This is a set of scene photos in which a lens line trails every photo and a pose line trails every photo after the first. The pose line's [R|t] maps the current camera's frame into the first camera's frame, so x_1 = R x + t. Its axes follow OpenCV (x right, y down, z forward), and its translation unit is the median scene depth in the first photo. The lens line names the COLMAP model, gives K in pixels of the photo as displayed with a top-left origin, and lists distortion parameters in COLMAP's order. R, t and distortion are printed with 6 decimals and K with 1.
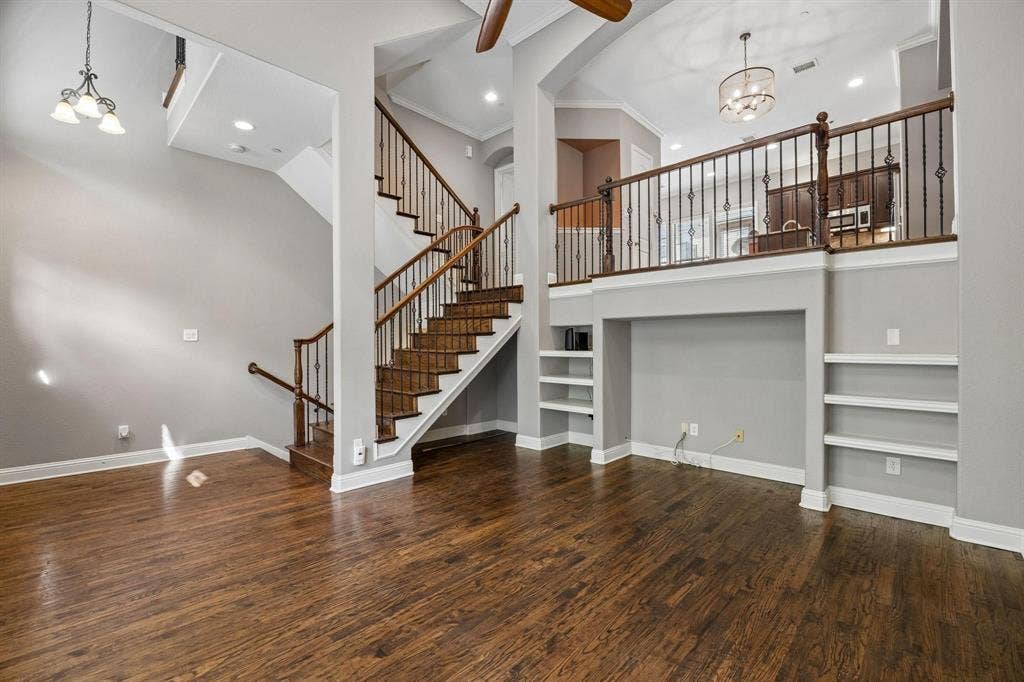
lens RADIAL K [[438.6, 0, 502.1], [0, 438.6, 340.5], [0, 0, 1]] dist [-0.020668, 0.000440]
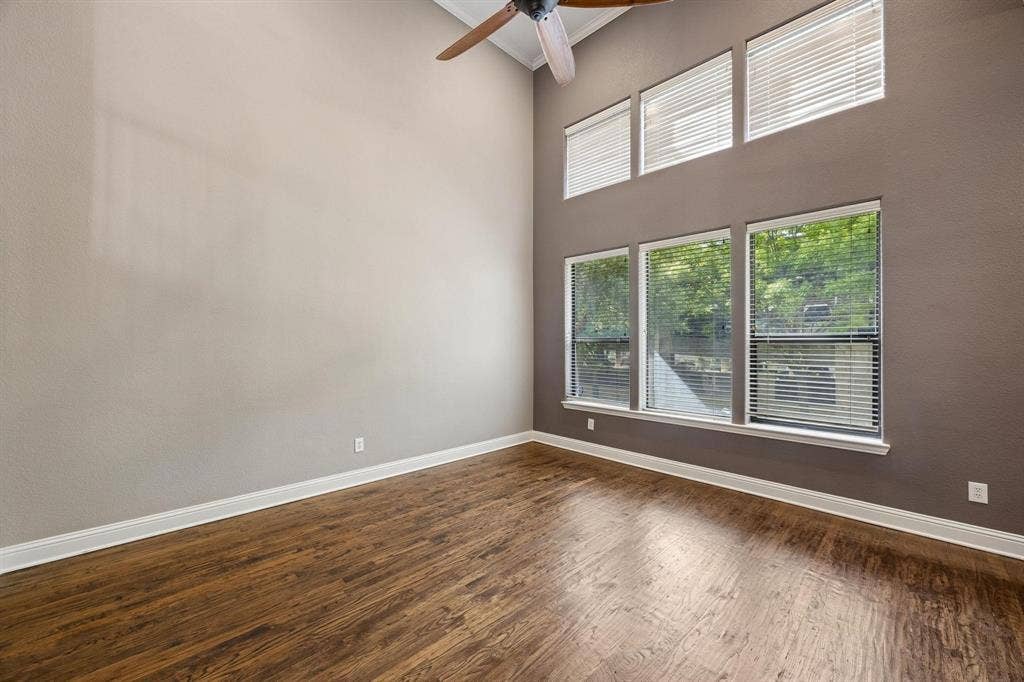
lens RADIAL K [[399.5, 0, 508.4], [0, 399.5, 347.3], [0, 0, 1]] dist [0.002374, 0.000259]
pose [[-0.999864, -0.003123, 0.016189, 0.081577], [-0.003220, 0.999977, -0.006025, -0.000972], [-0.016170, -0.006077, -0.999851, 1.674866]]
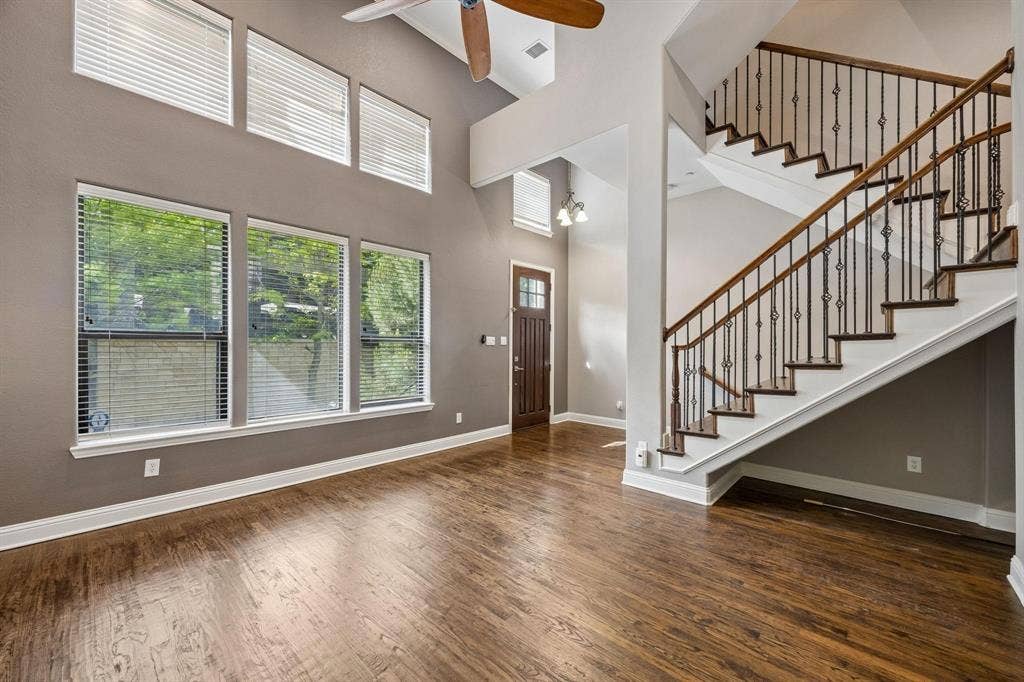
lens RADIAL K [[399.5, 0, 504.8], [0, 399.5, 342.6], [0, 0, 1]] dist [0.002374, 0.000259]
pose [[0.020926, -0.004160, -0.999772, 0.850317], [0.003916, 0.999984, -0.004079, -0.012154], [0.999773, -0.003830, 0.020942, 0.895150]]
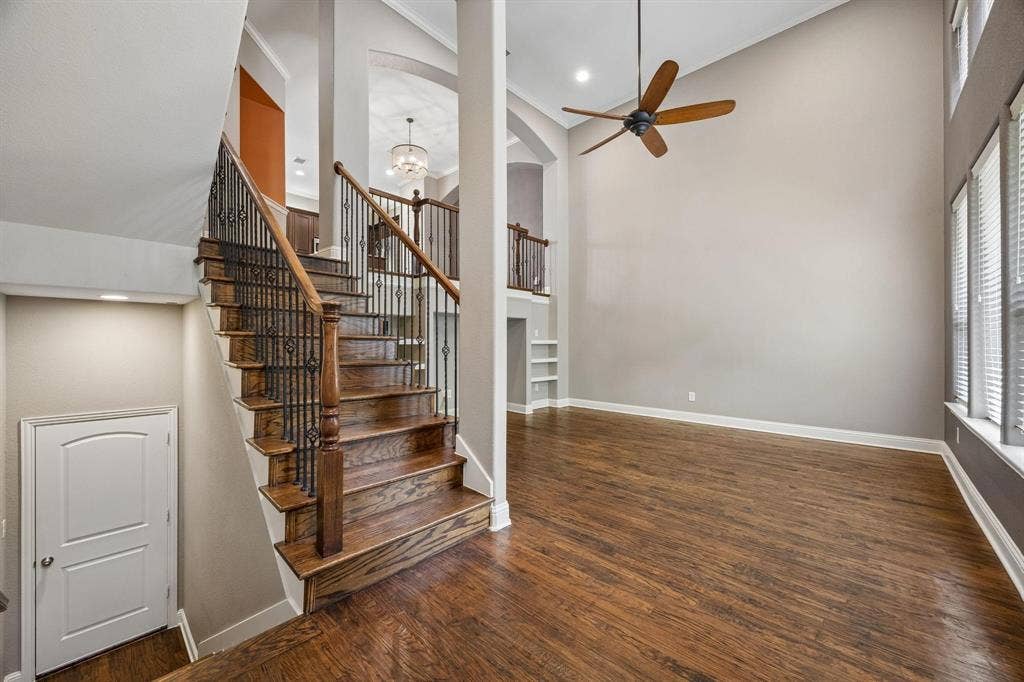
lens RADIAL K [[399.5, 0, 506.0], [0, 399.5, 342.1], [0, 0, 1]] dist [0.002374, 0.000259]
pose [[-0.027224, 0.000152, 0.999629, -1.396168], [-0.010304, 0.999947, -0.000433, 0.052185], [-0.999576, -0.010312, -0.027221, 1.360015]]
